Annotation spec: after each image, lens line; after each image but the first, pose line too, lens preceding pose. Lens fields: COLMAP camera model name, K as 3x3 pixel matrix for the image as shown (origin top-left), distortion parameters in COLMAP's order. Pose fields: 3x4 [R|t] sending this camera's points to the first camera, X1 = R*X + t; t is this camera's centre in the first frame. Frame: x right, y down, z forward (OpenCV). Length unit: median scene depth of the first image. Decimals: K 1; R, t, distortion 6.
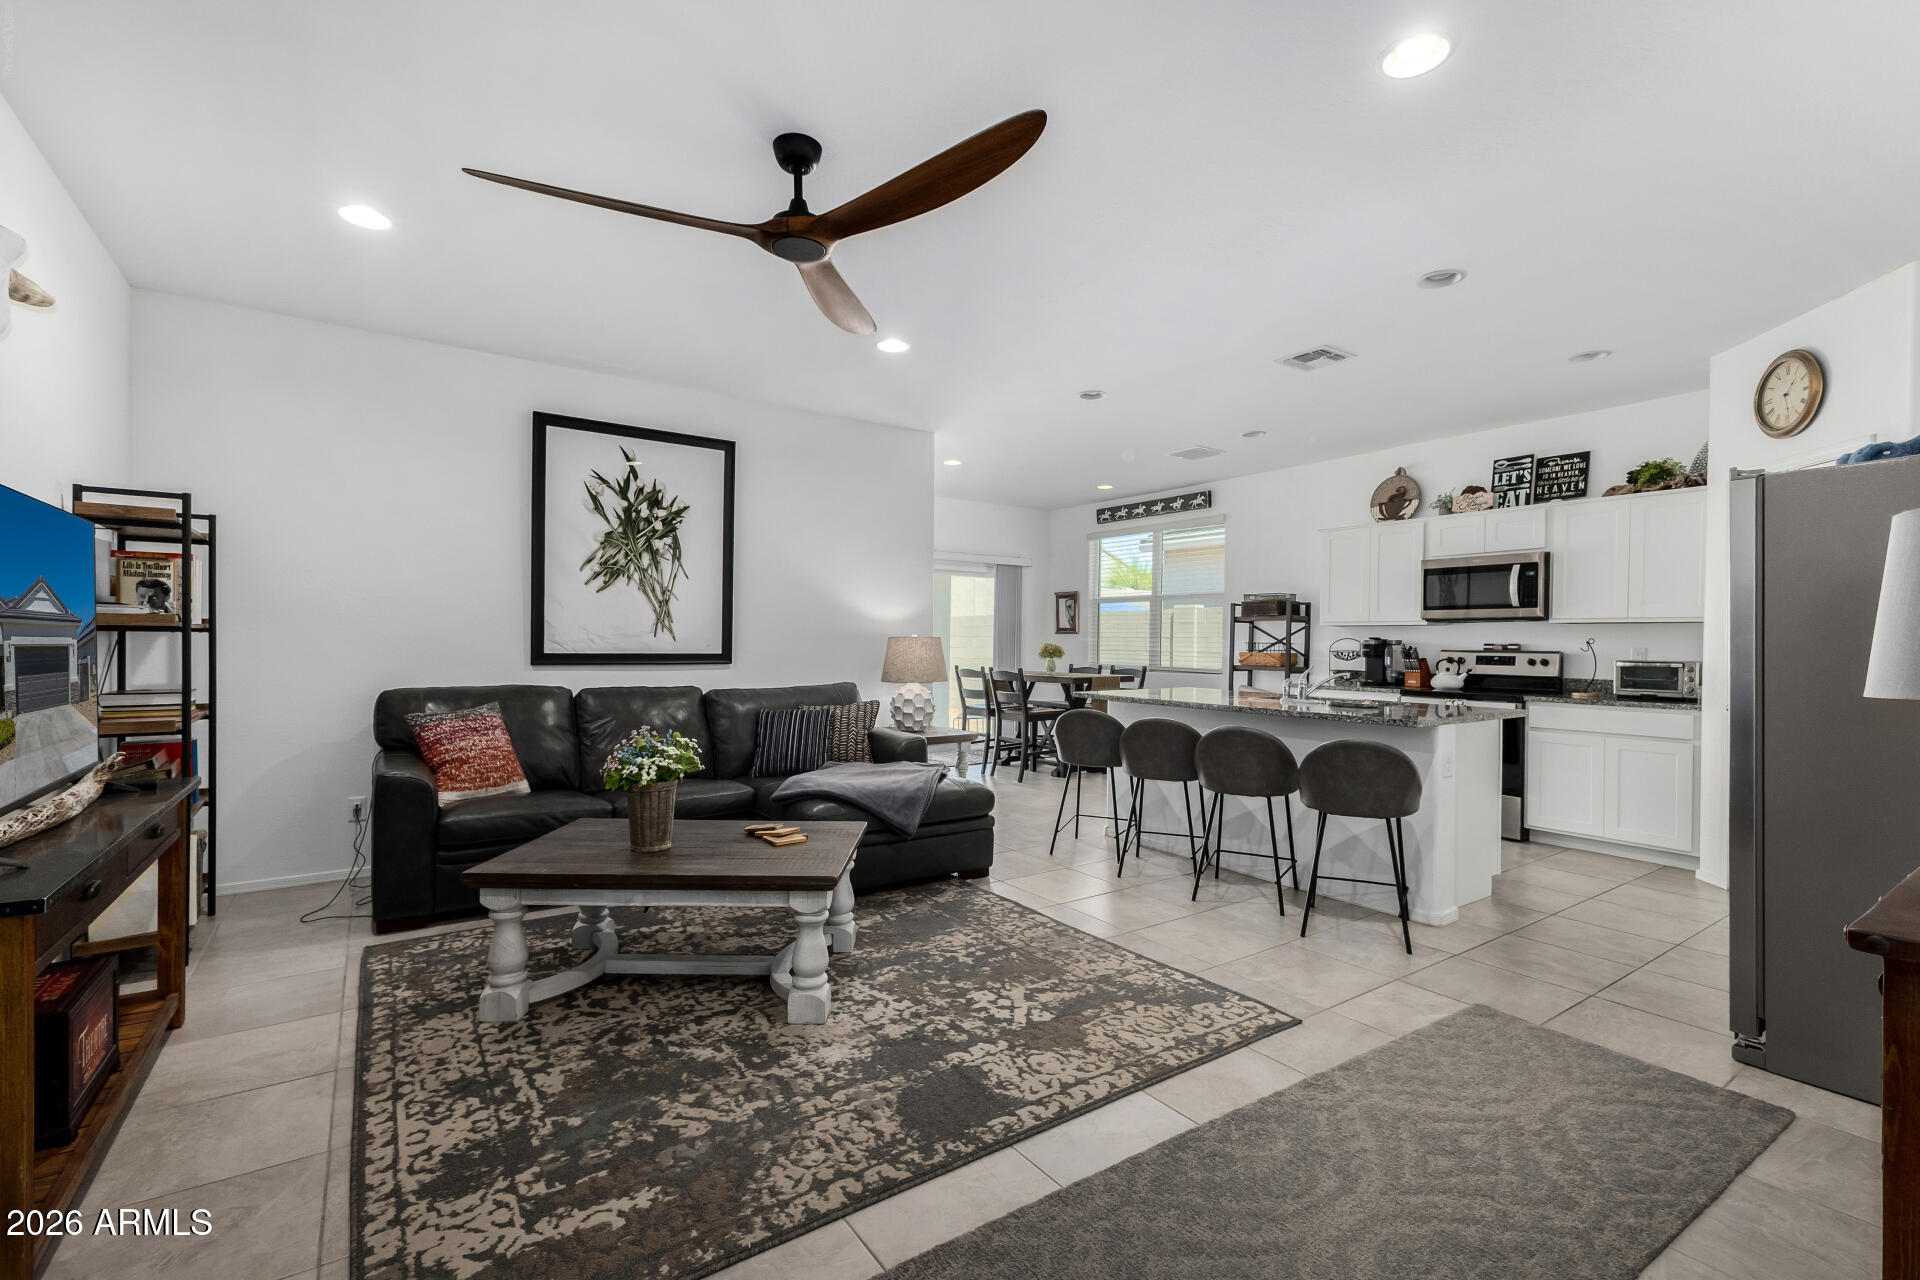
lens RADIAL K [[832.4, 0, 960.7], [0, 832.4, 651.4], [0, 0, 1]] dist [0.011312, -0.003639]
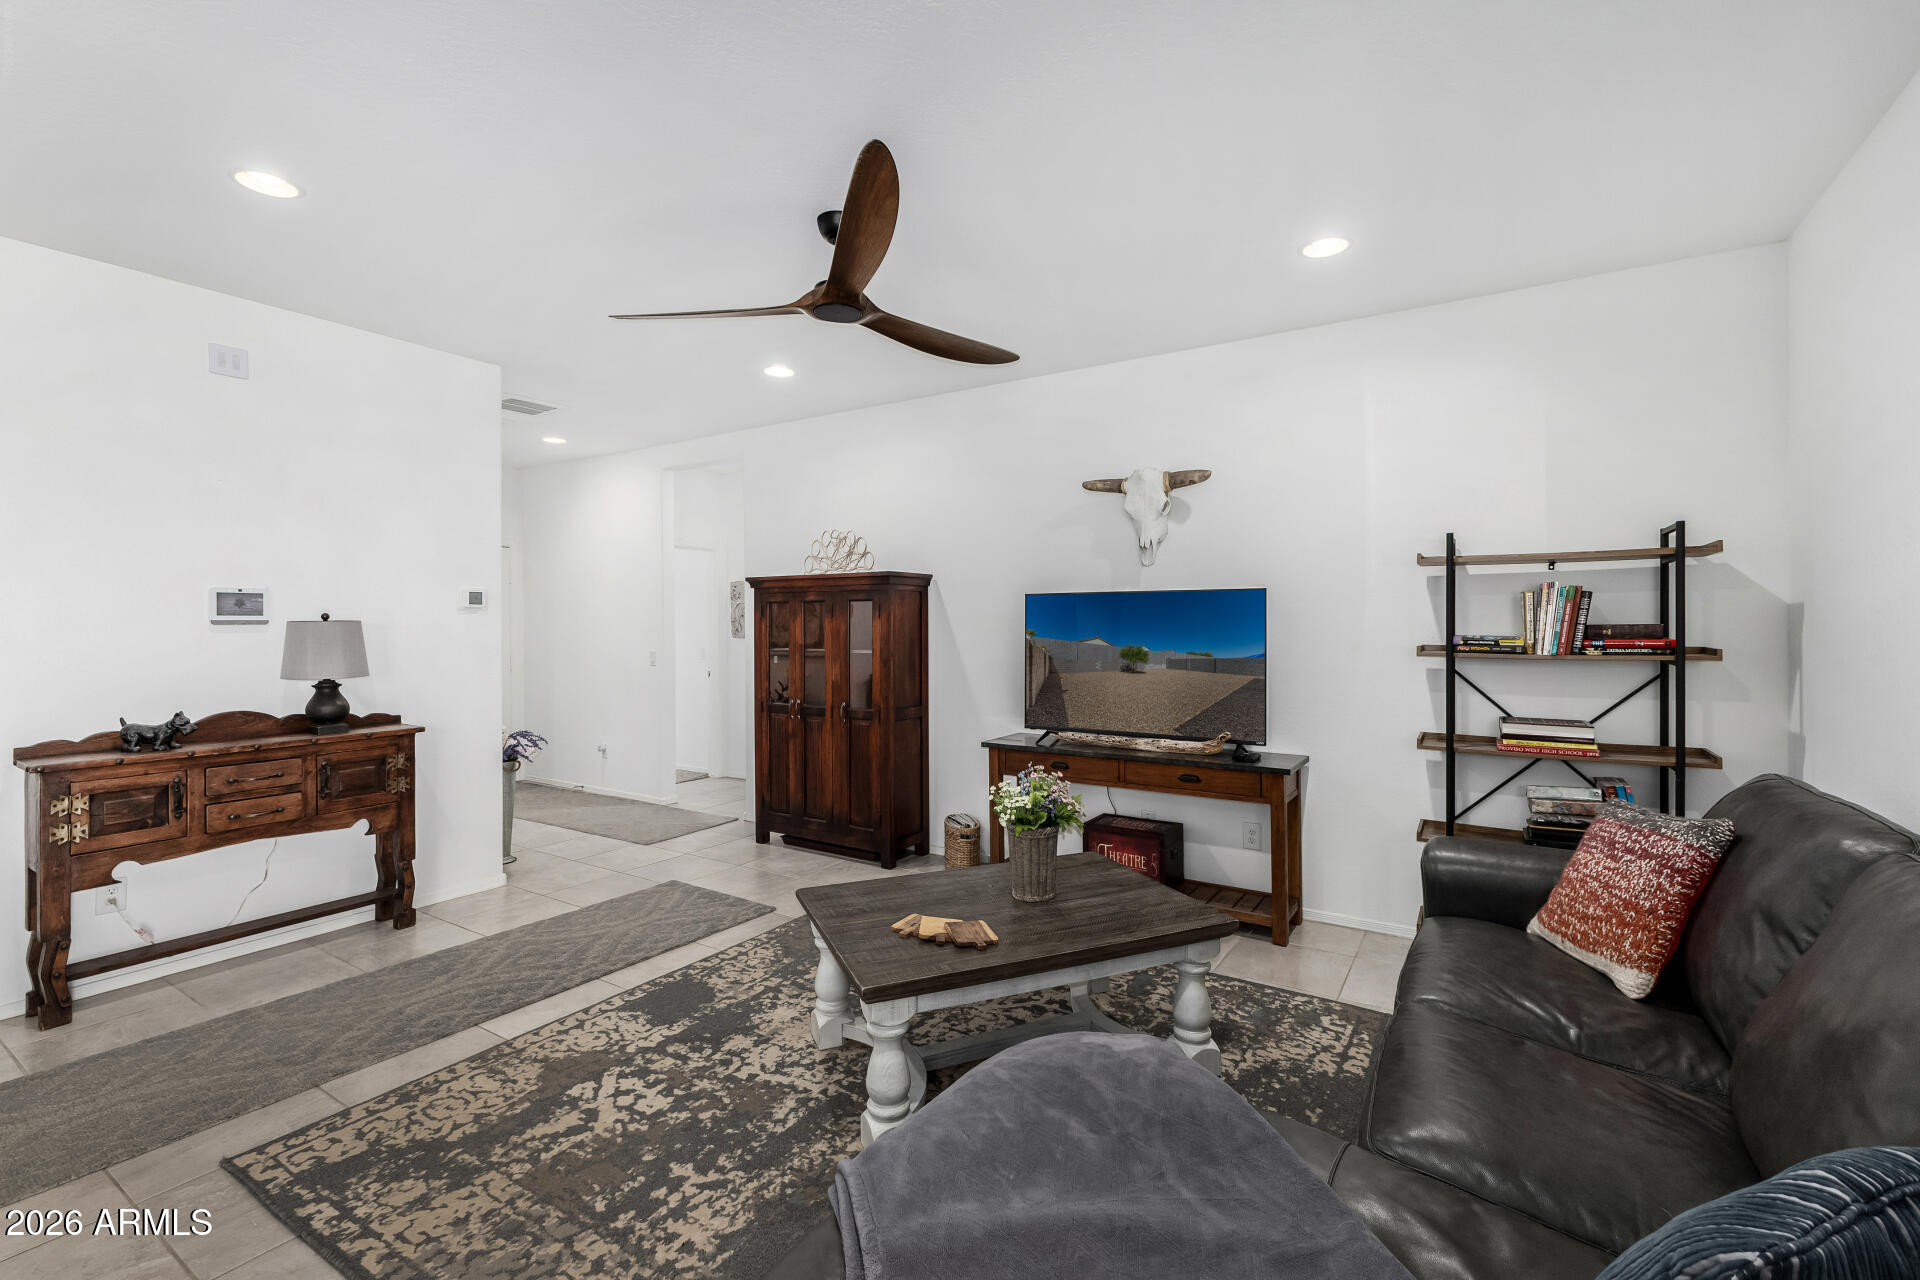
lens RADIAL K [[832.4, 0, 964.0], [0, 832.4, 625.2], [0, 0, 1]] dist [0.011312, -0.003639]
pose [[-0.922144, -0.006996, -0.386785, 0.066809], [-0.011326, 0.999896, 0.008915, -0.077271], [0.386682, 0.012602, -0.922127, 1.909494]]
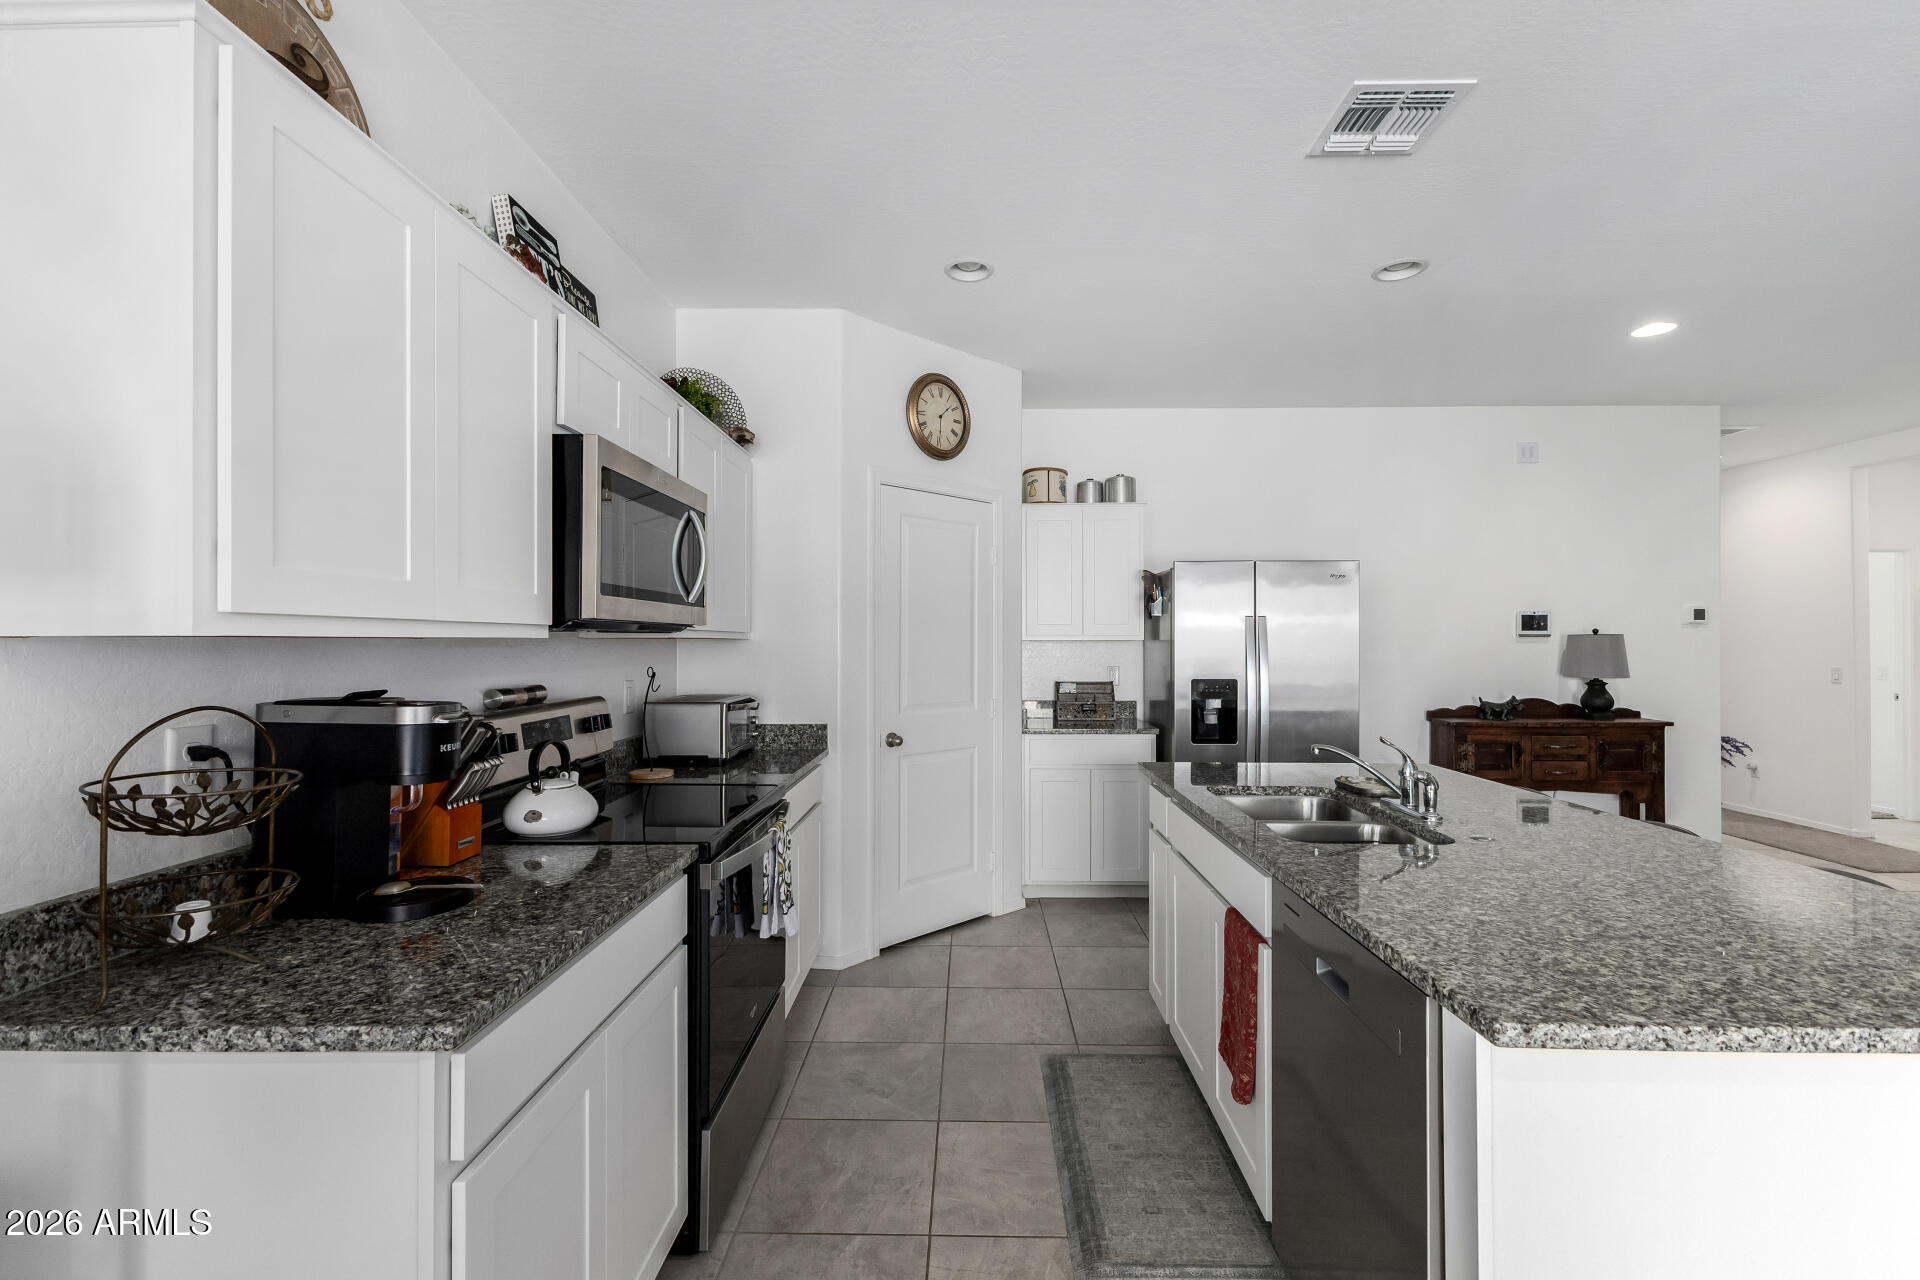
lens RADIAL K [[832.4, 0, 962.2], [0, 832.4, 637.2], [0, 0, 1]] dist [0.011312, -0.003639]
pose [[-0.815439, -0.008248, 0.578785, 0.533976], [-0.002005, 0.999933, 0.011424, -0.072278], [-0.578840, 0.008155, -0.815401, 2.458371]]
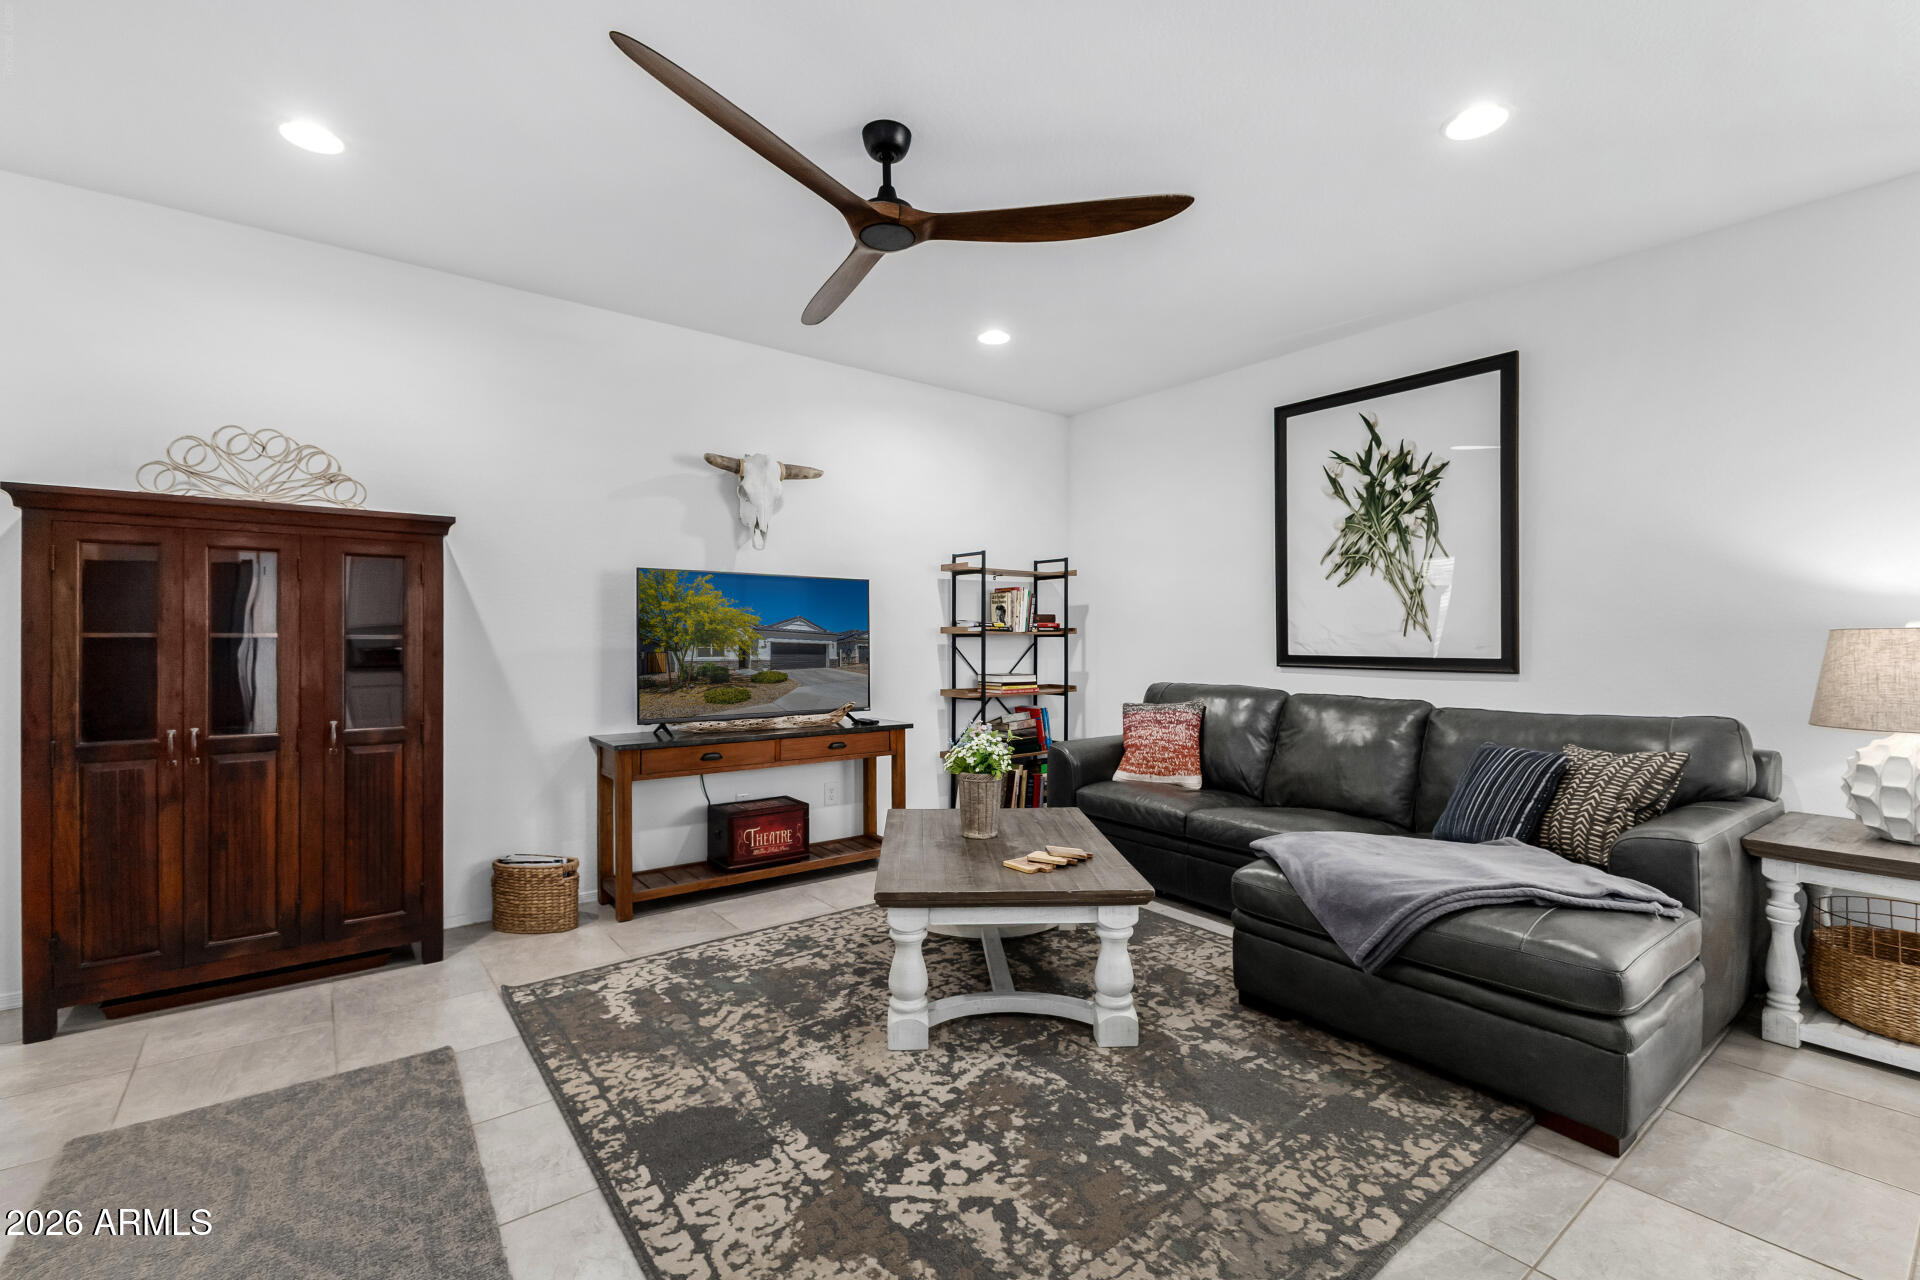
lens RADIAL K [[832.4, 0, 973.7], [0, 832.4, 635.2], [0, 0, 1]] dist [0.011312, -0.003639]
pose [[0.064551, -0.015390, -0.997796, 0.720858], [-0.013532, 0.999776, -0.016296, 0.000282], [0.997823, 0.014555, 0.064328, 0.960686]]
